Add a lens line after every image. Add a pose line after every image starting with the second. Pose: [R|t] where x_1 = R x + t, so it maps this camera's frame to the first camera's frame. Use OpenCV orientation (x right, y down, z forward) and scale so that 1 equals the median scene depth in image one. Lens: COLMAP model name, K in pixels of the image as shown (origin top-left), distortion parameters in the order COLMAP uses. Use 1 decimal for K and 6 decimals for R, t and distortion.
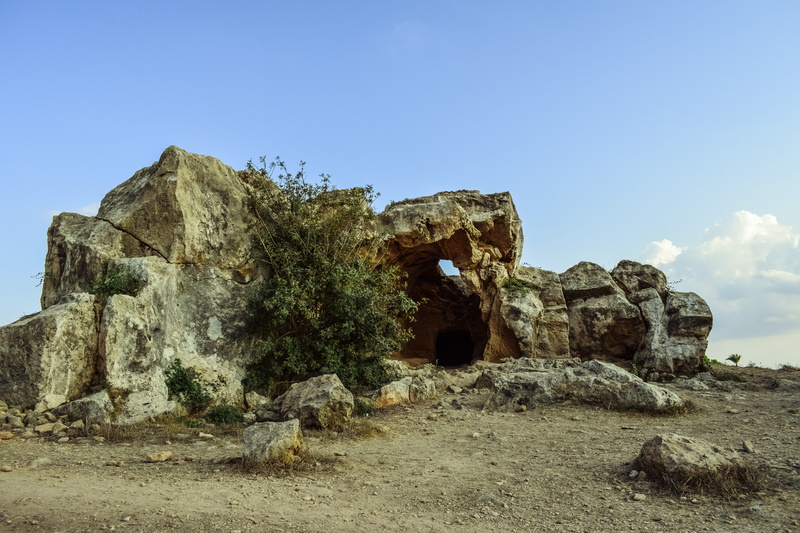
lens RADIAL K [[817.0, 0, 400.0], [0, 817.0, 266.5], [0, 0, 1]] dist [-0.046365, -0.006052]
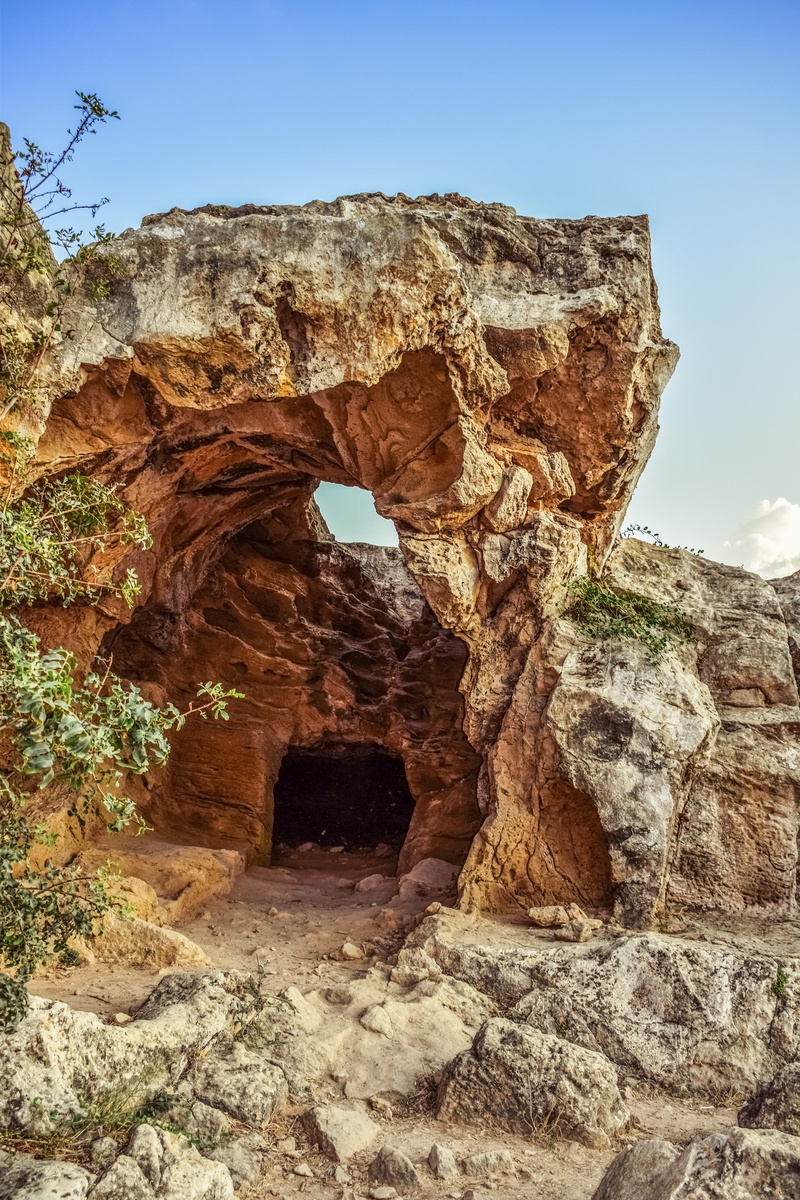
lens RADIAL K [[1225.4, 0, 400.0], [0, 1225.4, 600.0], [0, 0, 1]] dist [-0.046365, -0.006052]
pose [[0.987055, 0.093627, 0.130219, 0.028344], [-0.102672, 0.992618, 0.064563, 0.001665], [-0.123212, -0.077097, 0.989381, 0.647433]]
